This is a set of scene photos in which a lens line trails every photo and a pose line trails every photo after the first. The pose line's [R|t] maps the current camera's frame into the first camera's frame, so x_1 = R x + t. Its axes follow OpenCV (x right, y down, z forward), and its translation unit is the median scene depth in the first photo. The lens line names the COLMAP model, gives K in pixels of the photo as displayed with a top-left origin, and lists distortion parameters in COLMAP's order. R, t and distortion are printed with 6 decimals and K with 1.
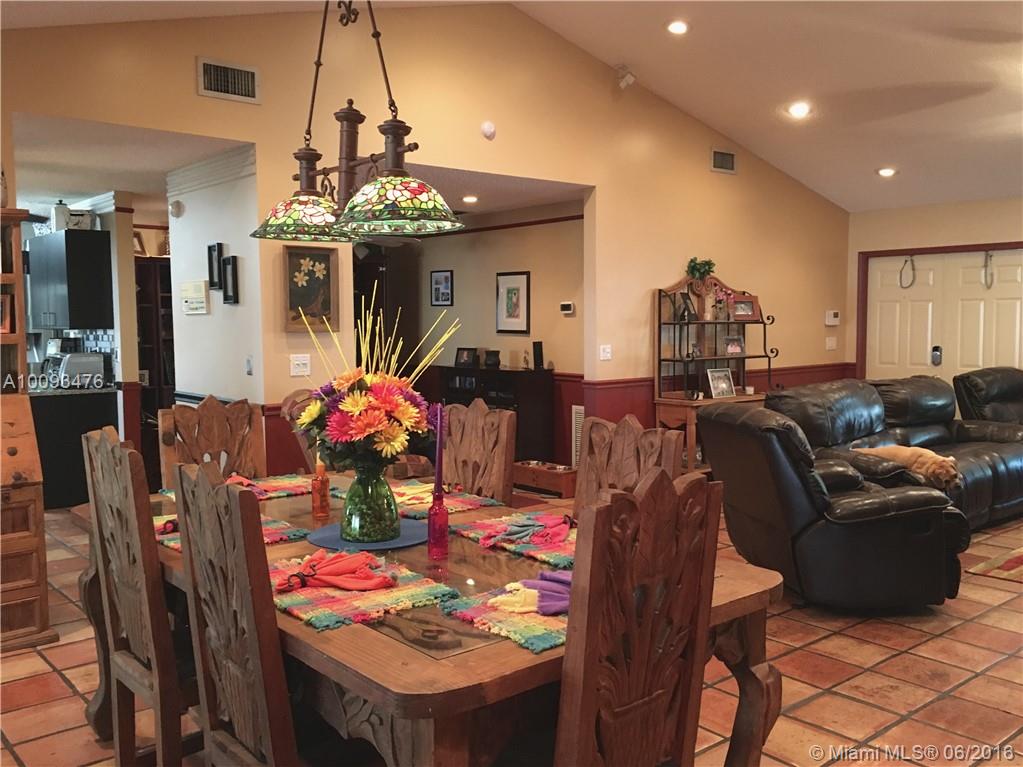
lens RADIAL K [[910.9, 0, 514.8], [0, 910.9, 373.9], [0, 0, 1]] dist [0.101419, -0.142654]
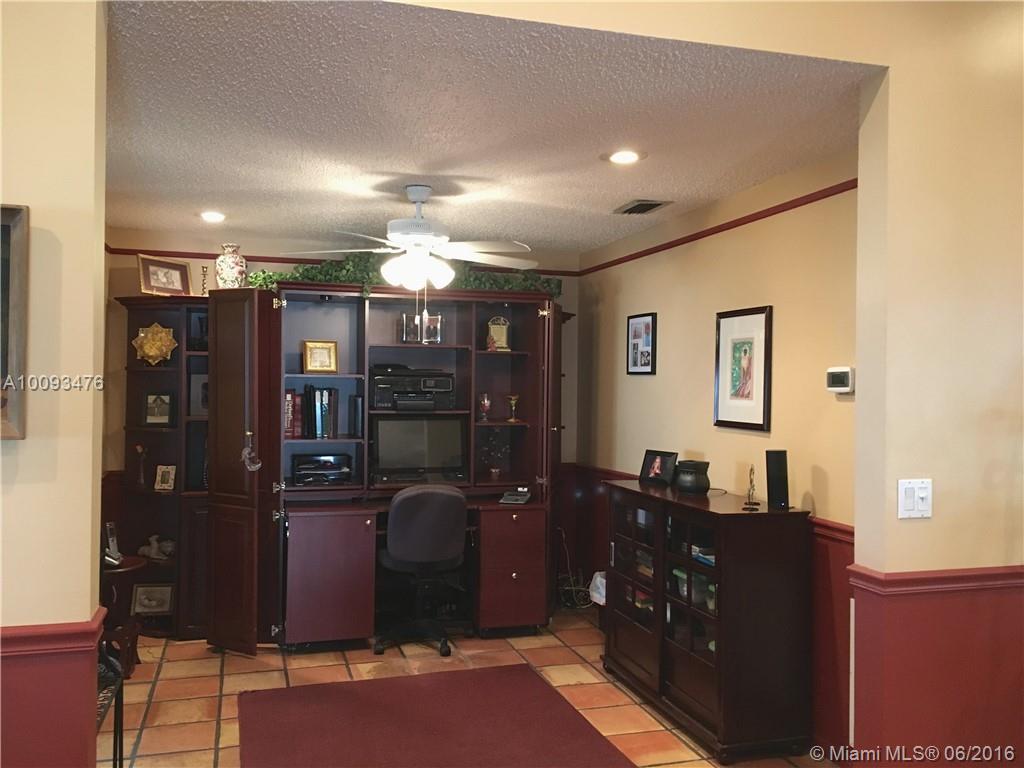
lens RADIAL K [[882.8, 0, 515.3], [0, 882.8, 378.4], [0, 0, 1]] dist [0.102965, -0.147740]
pose [[0.917691, 0.012401, -0.397100, 0.080182], [-0.040177, 0.997285, -0.061705, -0.037154], [0.395257, 0.072580, 0.915698, 0.496132]]
